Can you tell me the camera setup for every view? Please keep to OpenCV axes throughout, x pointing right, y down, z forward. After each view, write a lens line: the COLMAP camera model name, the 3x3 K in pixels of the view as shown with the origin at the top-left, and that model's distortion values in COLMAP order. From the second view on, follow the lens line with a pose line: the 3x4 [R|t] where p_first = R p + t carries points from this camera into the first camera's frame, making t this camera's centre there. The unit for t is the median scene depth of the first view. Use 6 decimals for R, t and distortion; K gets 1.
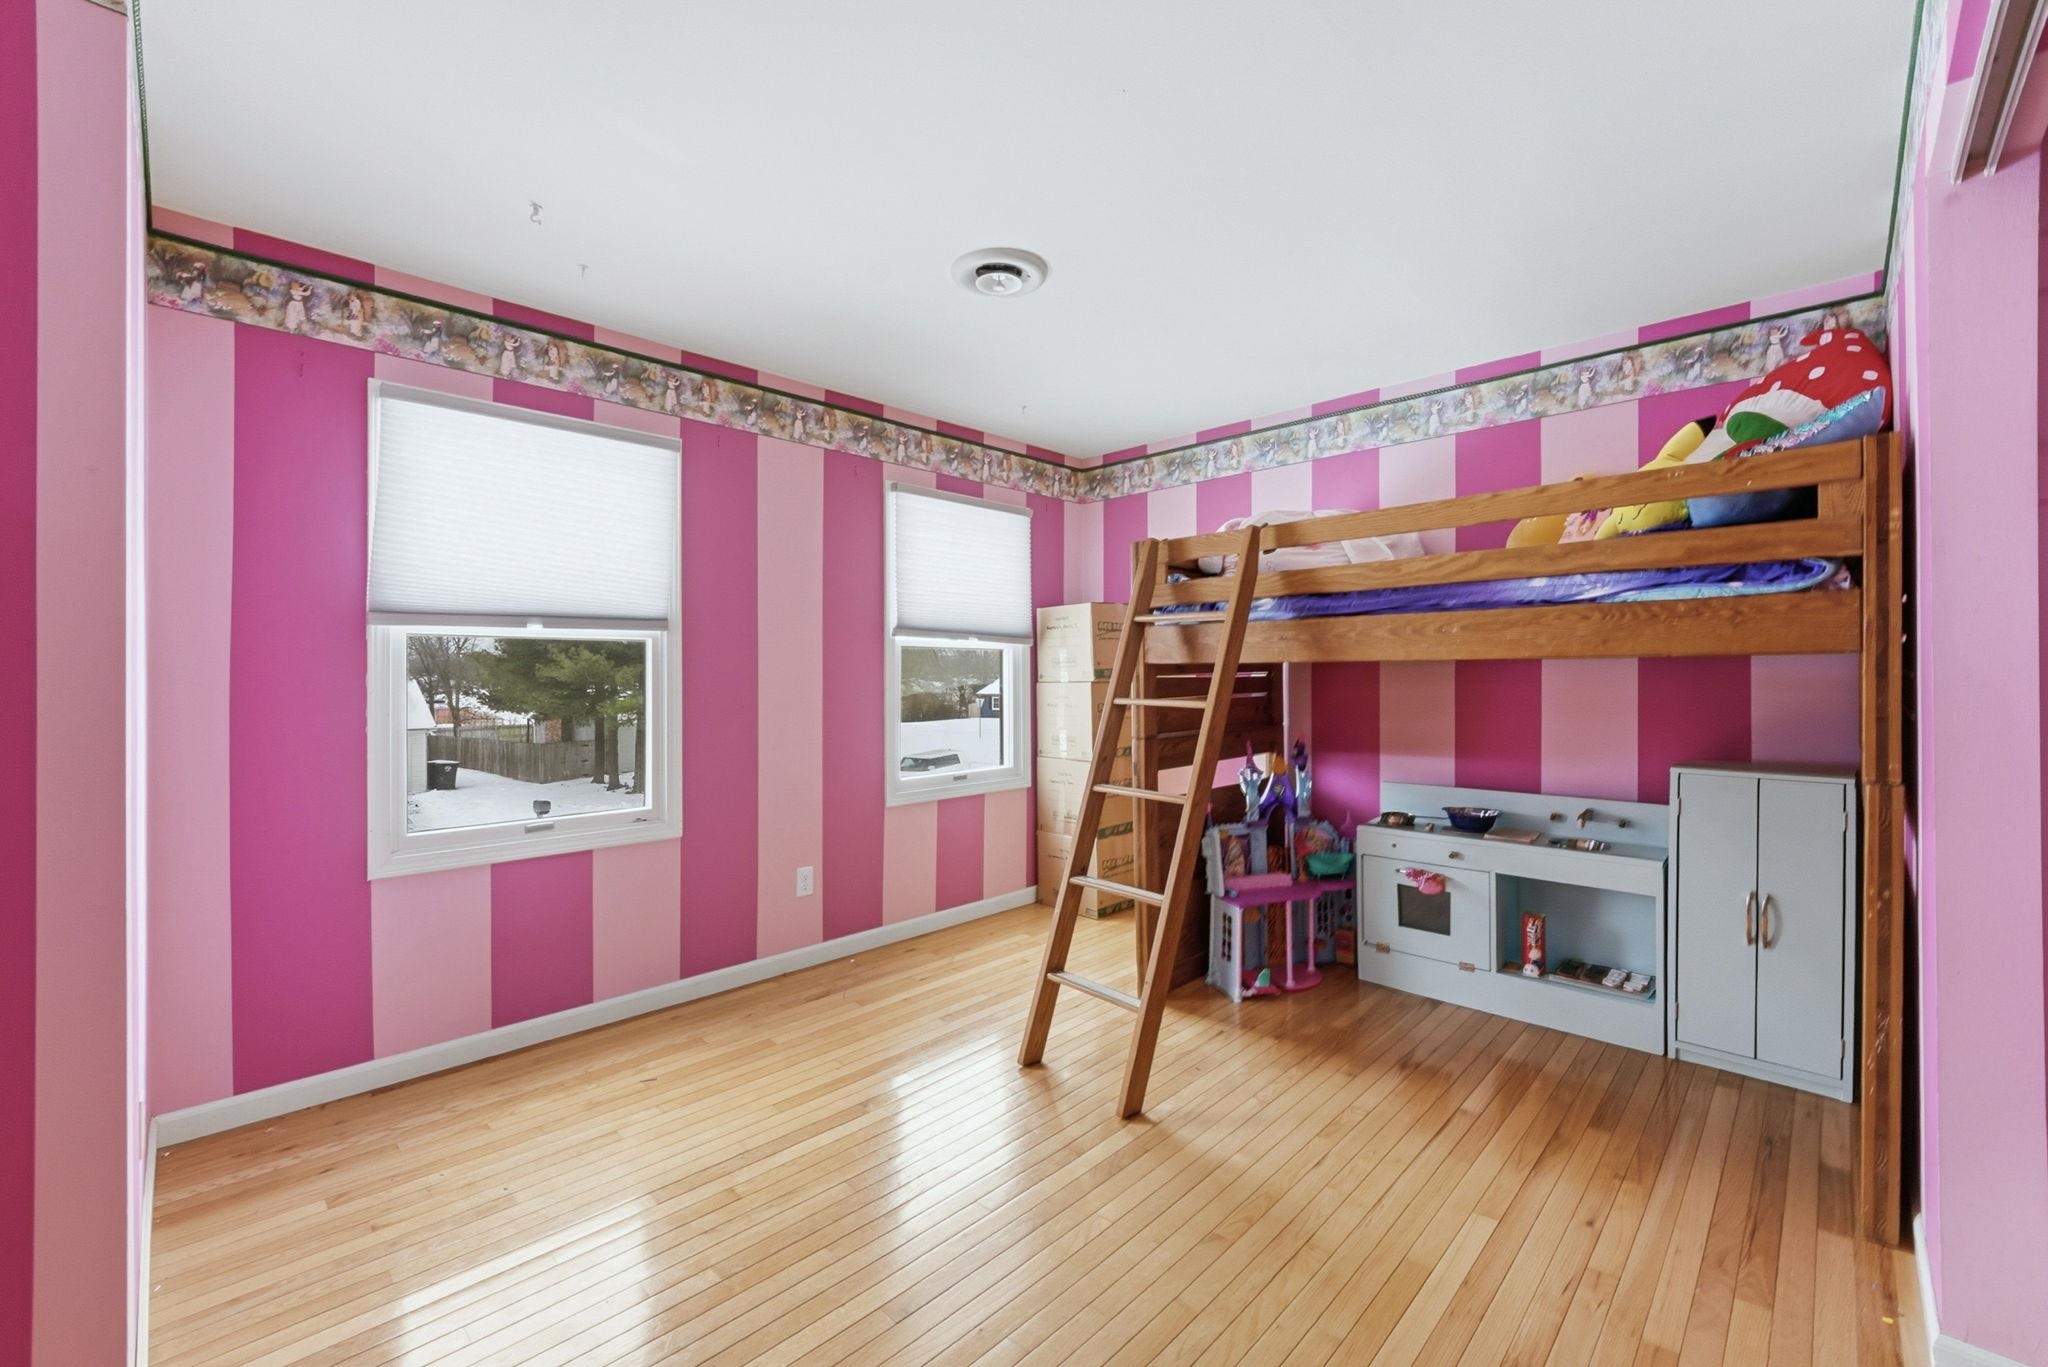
lens RADIAL K [[839.5, 0, 1033.2], [0, 839.5, 695.3], [0, 0, 1]] dist [-0.002713, 0.000272]
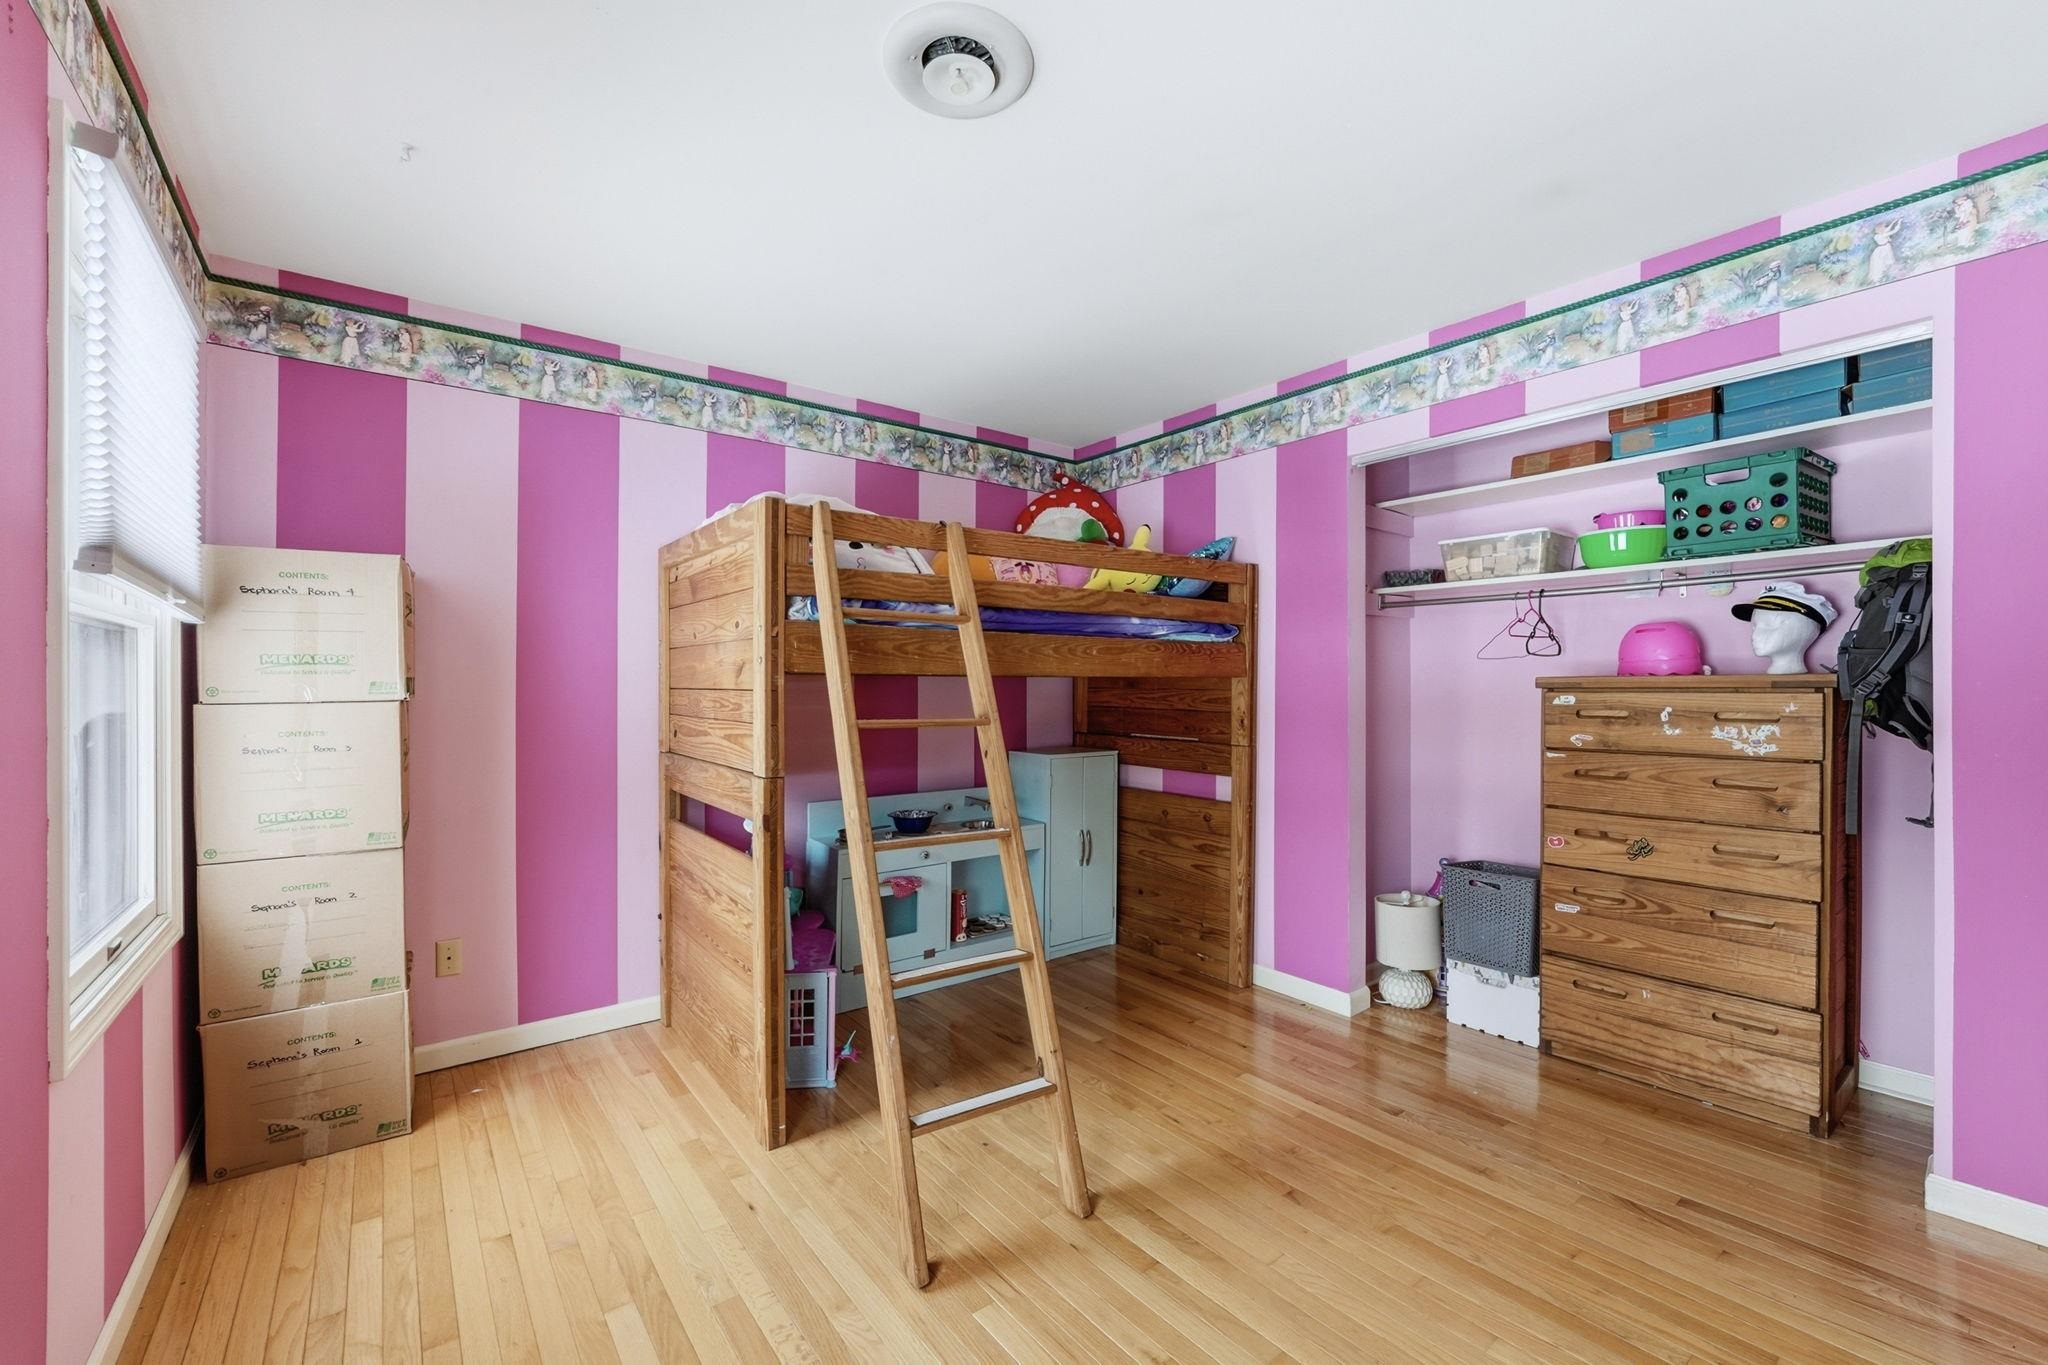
lens RADIAL K [[839.5, 0, 1033.2], [0, 839.5, 694.3], [0, 0, 1]] dist [-0.002713, 0.000272]
pose [[0.145168, -0.004280, 0.989398, -0.557373], [0.023842, 0.999715, 0.000826, -0.014794], [-0.989120, 0.023469, 0.145229, 0.703226]]
